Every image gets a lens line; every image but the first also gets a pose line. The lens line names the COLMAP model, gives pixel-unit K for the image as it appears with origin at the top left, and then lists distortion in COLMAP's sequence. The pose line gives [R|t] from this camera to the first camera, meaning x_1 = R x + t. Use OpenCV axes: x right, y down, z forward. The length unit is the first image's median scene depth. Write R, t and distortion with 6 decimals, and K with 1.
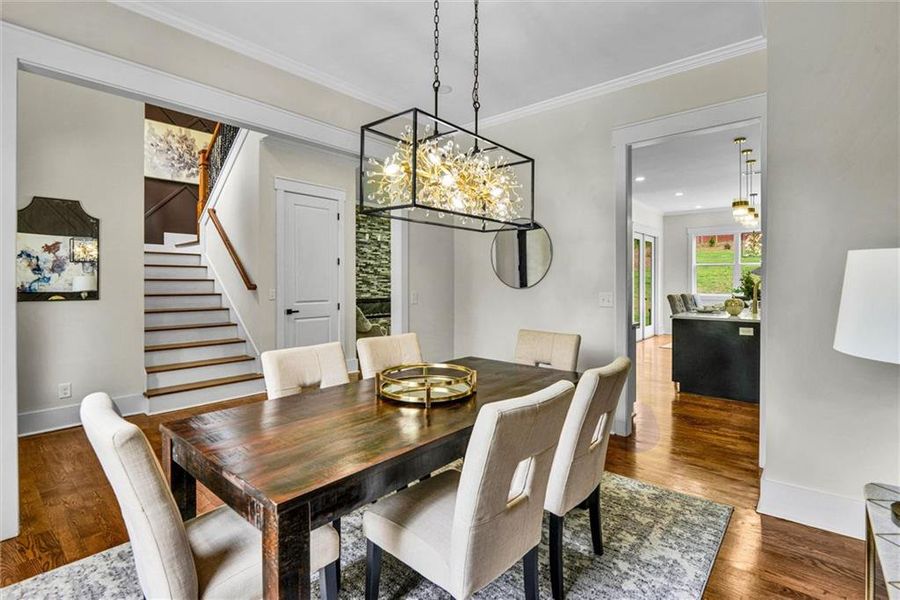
lens RADIAL K [[428.3, 0, 451.0], [0, 428.3, 293.2], [0, 0, 1]] dist [-0.010837, -0.001472]
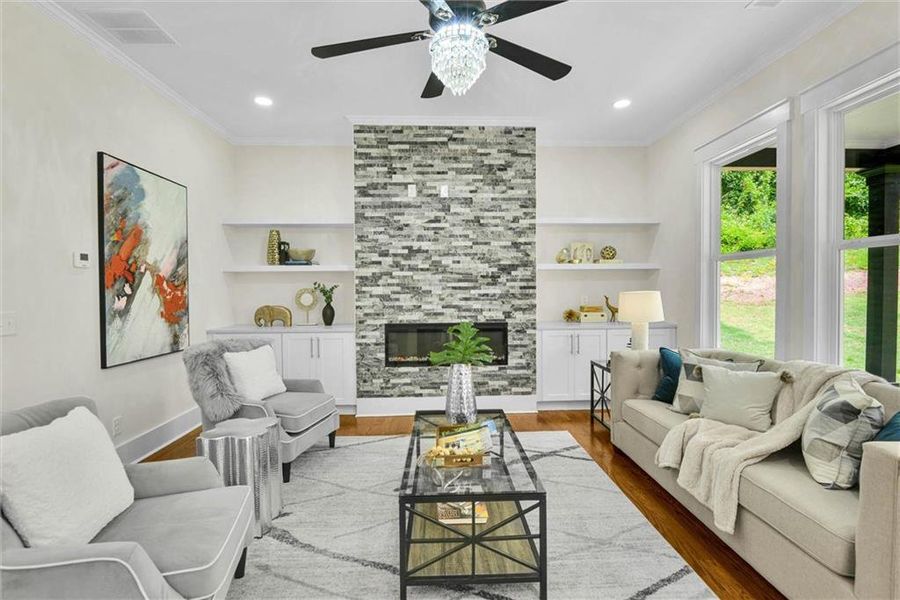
lens RADIAL K [[428.3, 0, 451.0], [0, 428.3, 293.2], [0, 0, 1]] dist [-0.010837, -0.001472]
pose [[0.678894, 0.009147, -0.734179, 0.174792], [-0.011900, 0.999928, 0.001453, -0.021634], [0.734139, 0.007750, 0.678954, 0.707375]]
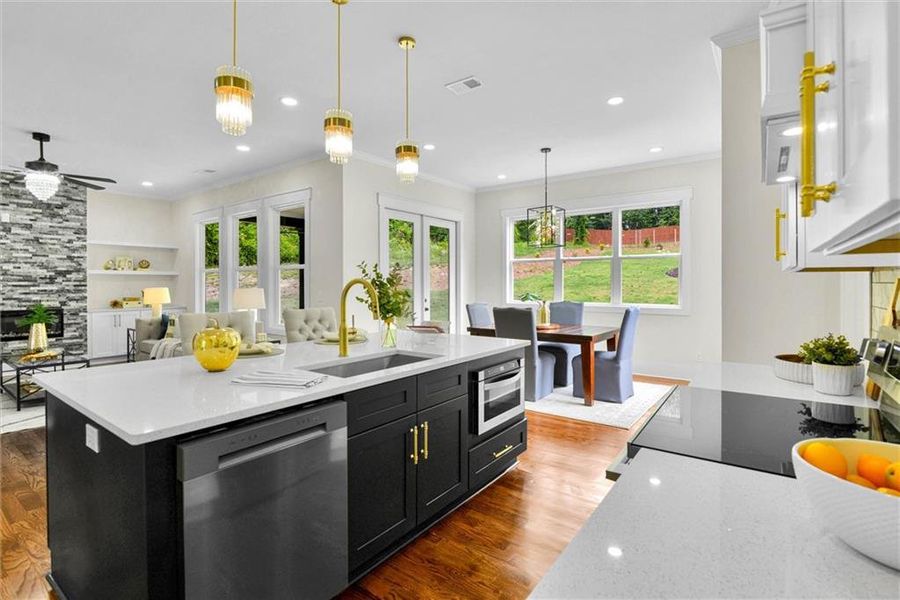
lens RADIAL K [[429.6, 0, 452.4], [0, 429.6, 286.1], [0, 0, 1]] dist [-0.018565, 0.000316]
pose [[0.997410, -0.000728, 0.071921, 0.466718], [0.002089, 0.999820, -0.018849, -0.012360], [-0.071894, 0.018950, 0.997232, 0.324101]]
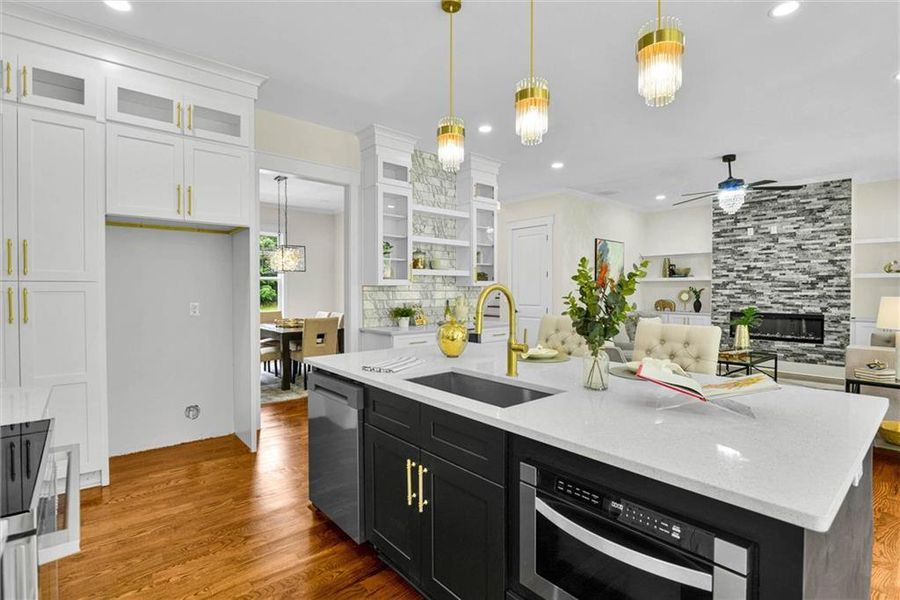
lens RADIAL K [[430.7, 0, 450.0], [0, 430.7, 300.0], [0, 0, 1]] dist [-0.021847, -0.000079]
pose [[-0.155724, 0.025554, -0.987470, 0.637509], [-0.023852, 0.999277, 0.029621, -0.019306], [0.987513, 0.028166, -0.155002, 0.583484]]
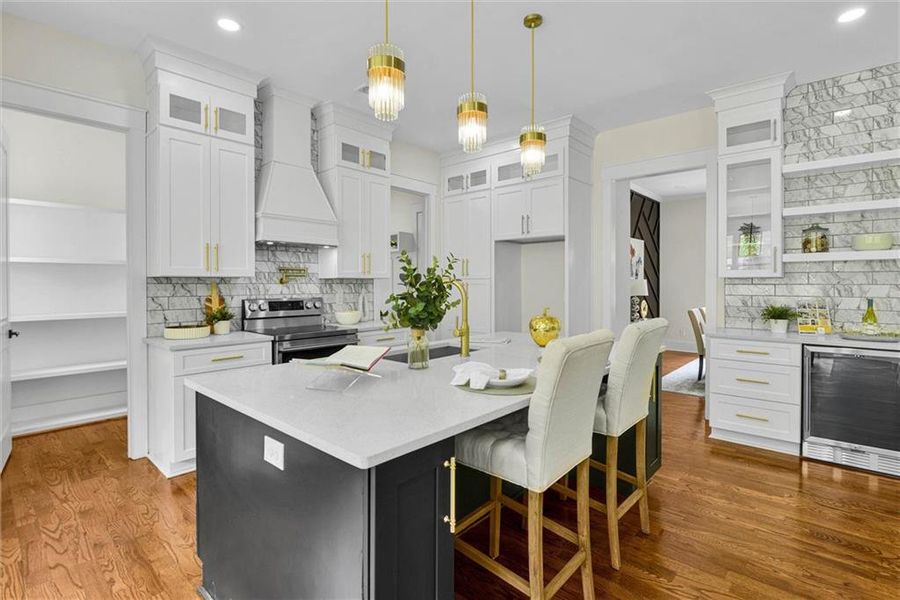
lens RADIAL K [[429.6, 0, 452.4], [0, 429.6, 286.1], [0, 0, 1]] dist [-0.018565, 0.000316]
pose [[-0.999466, 0.003565, 0.032474, 0.415450], [0.004581, 0.999501, 0.031261, -0.025181], [-0.032347, 0.031393, -0.998984, 0.834735]]
